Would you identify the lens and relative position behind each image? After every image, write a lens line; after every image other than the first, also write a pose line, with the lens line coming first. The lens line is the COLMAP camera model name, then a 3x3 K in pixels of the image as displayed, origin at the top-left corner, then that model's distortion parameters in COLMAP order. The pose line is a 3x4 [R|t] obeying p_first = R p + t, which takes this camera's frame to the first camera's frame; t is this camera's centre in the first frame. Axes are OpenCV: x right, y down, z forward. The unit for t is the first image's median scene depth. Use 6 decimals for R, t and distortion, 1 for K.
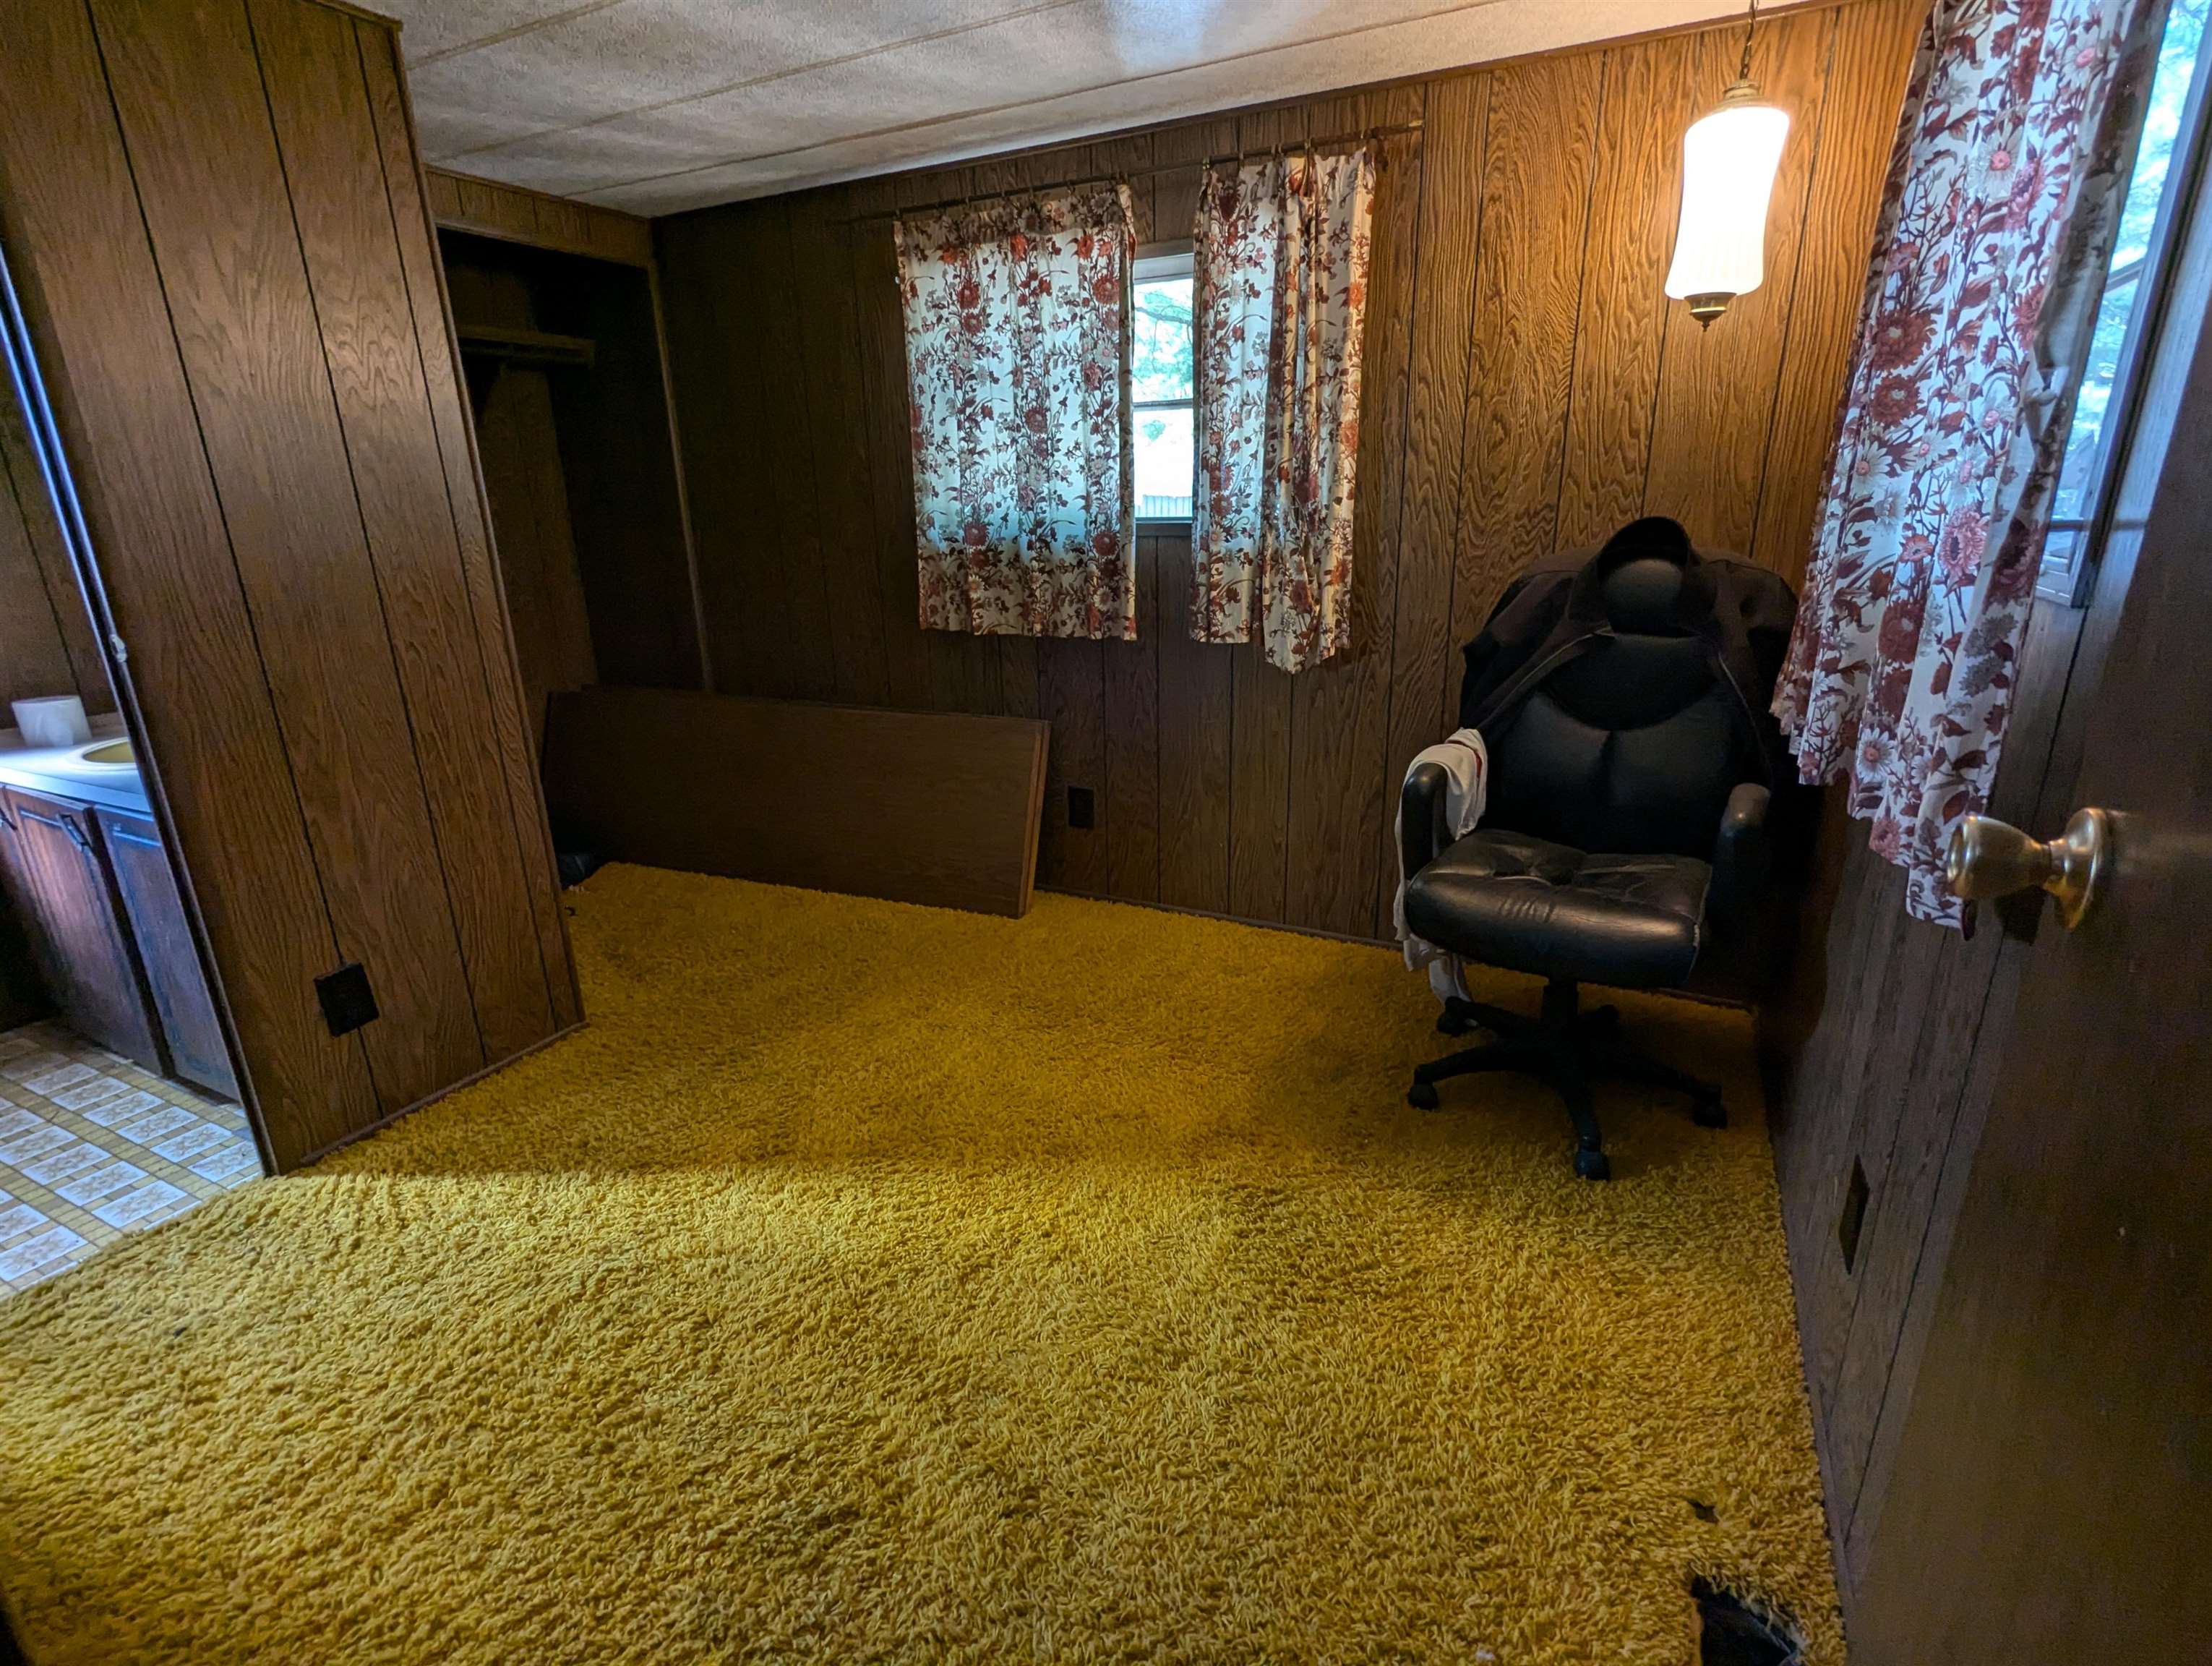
lens RADIAL K [[1044.2, 0, 1104.1], [0, 1044.2, 825.4], [0, 0, 1]] dist [-0.000496, 0.000105]
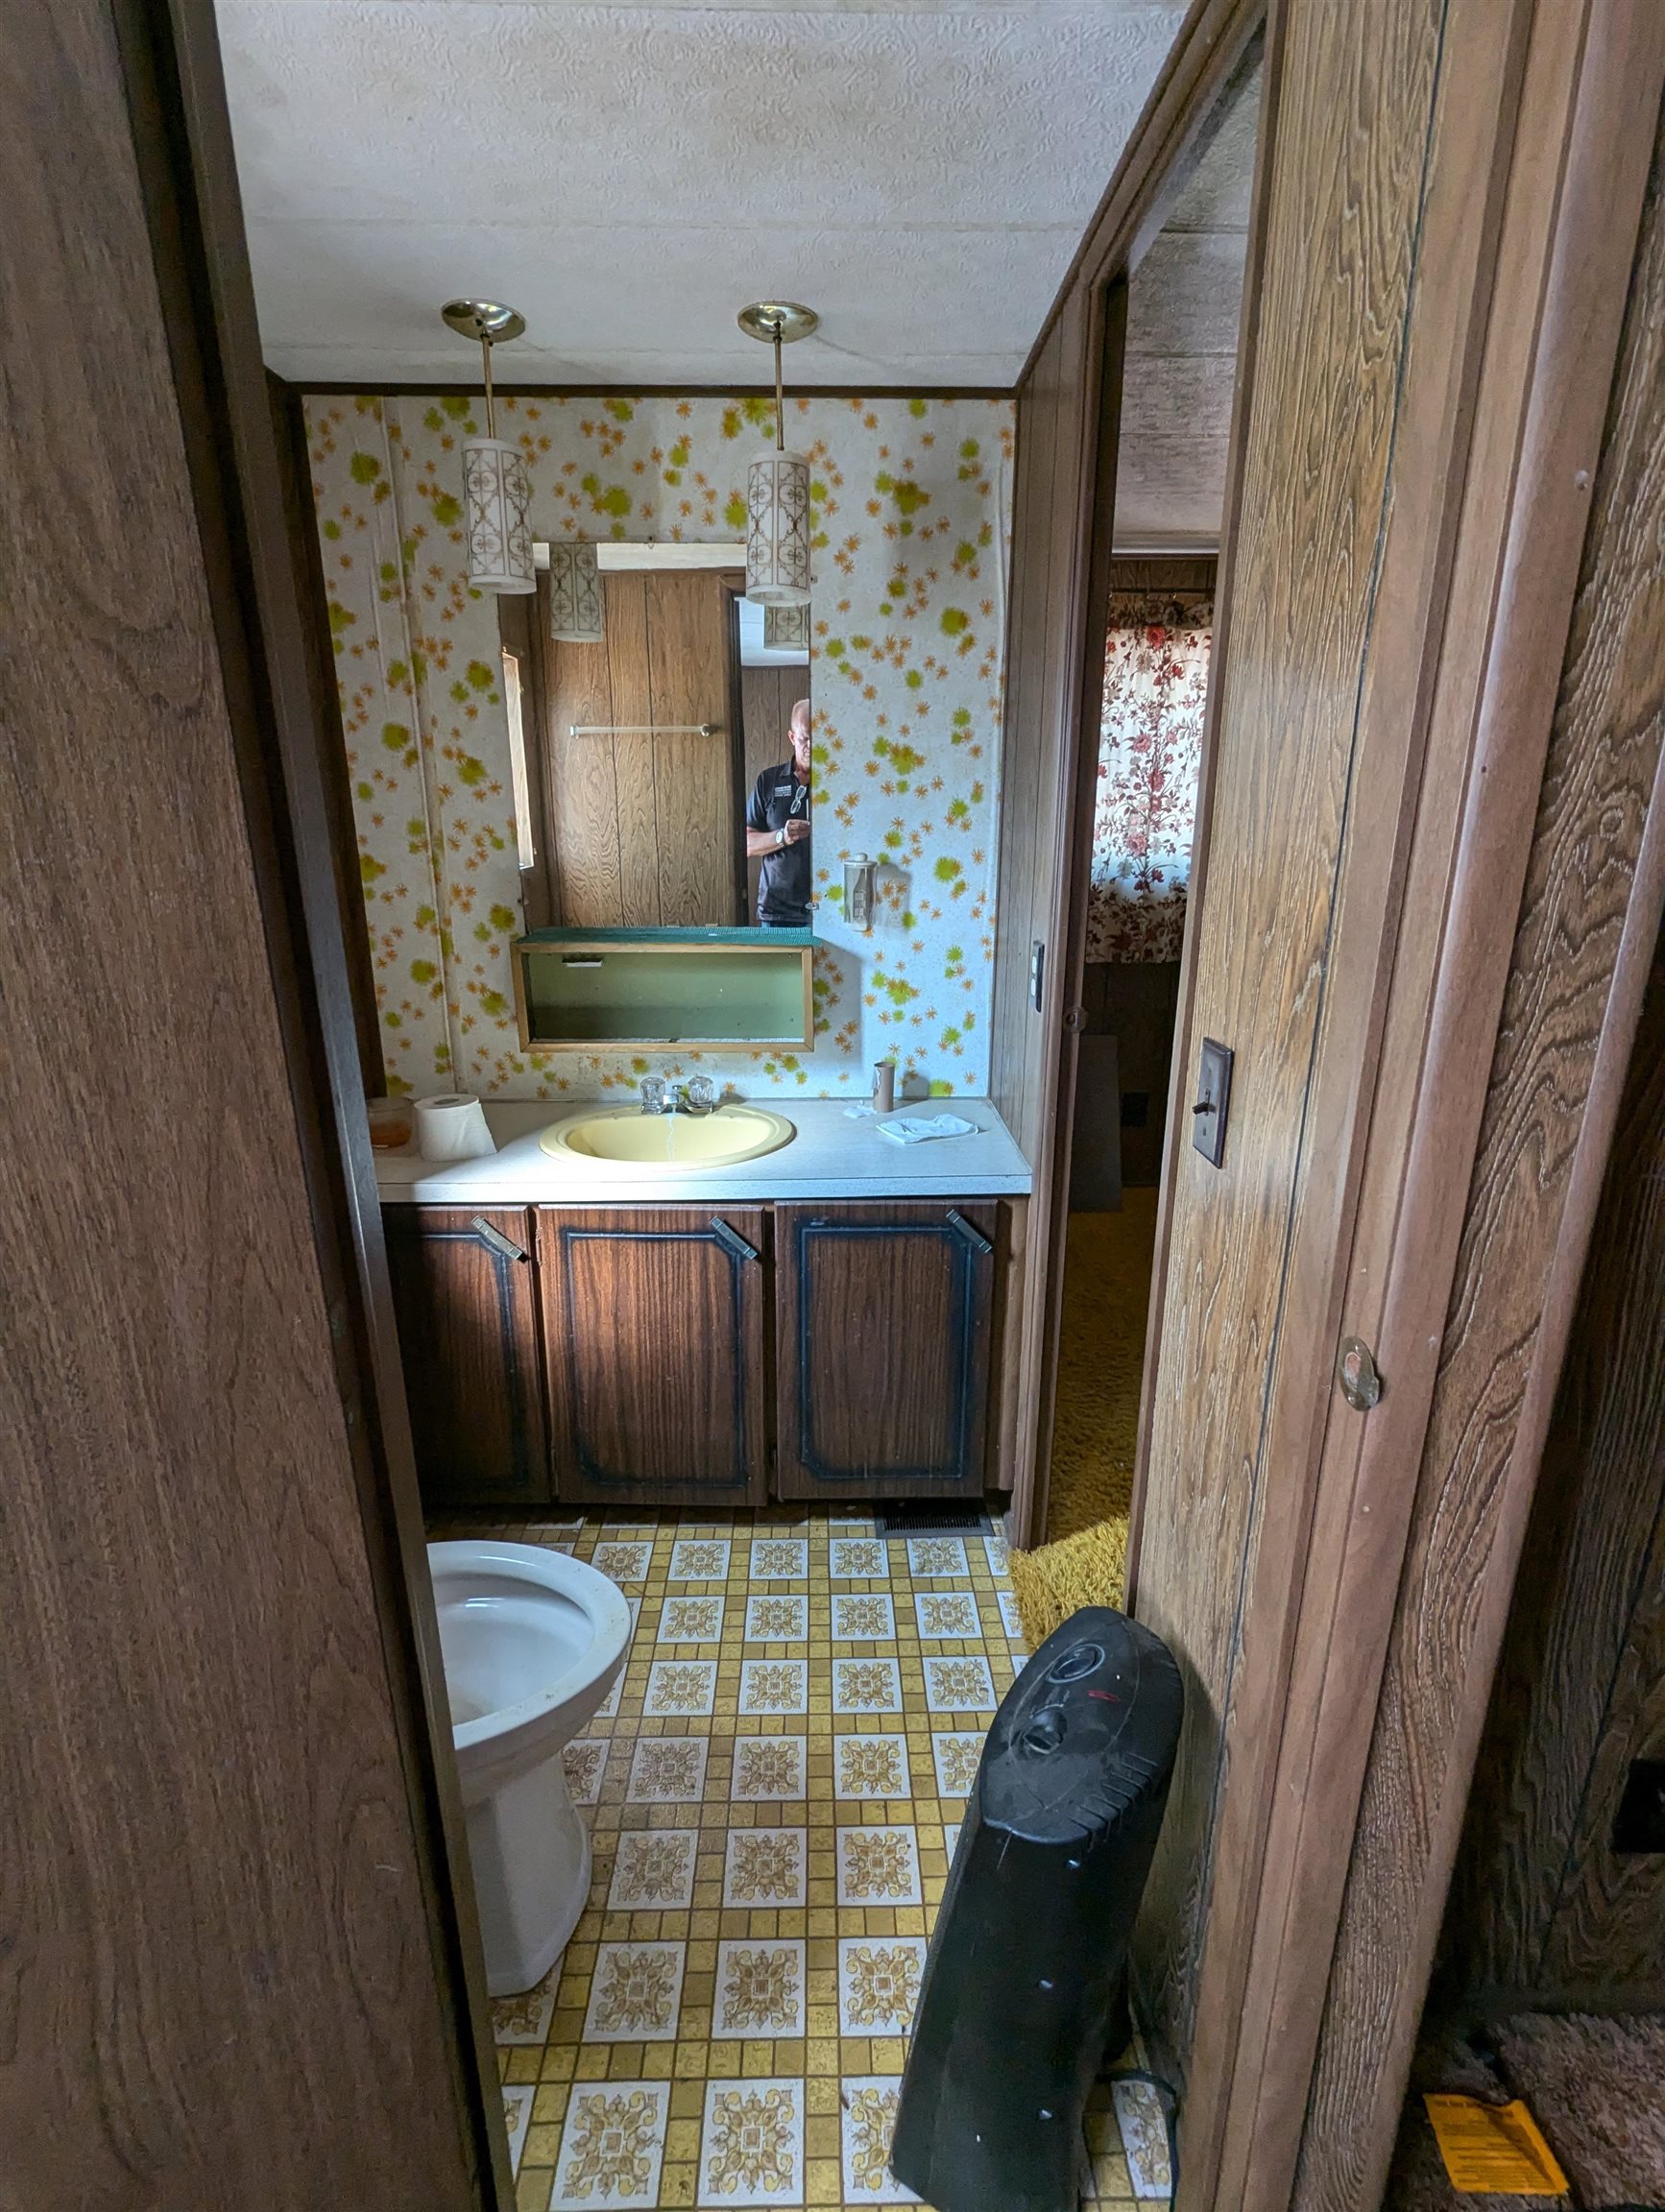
lens RADIAL K [[1044.1, 0, 837.9], [0, 1044.1, 1109.4], [0, 0, 1]] dist [-0.000496, 0.000105]
pose [[0.887153, -0.112047, 0.447666, -0.973288], [0.124033, 0.992275, 0.002558, -0.070435], [-0.444495, 0.053256, 0.894197, 0.132620]]
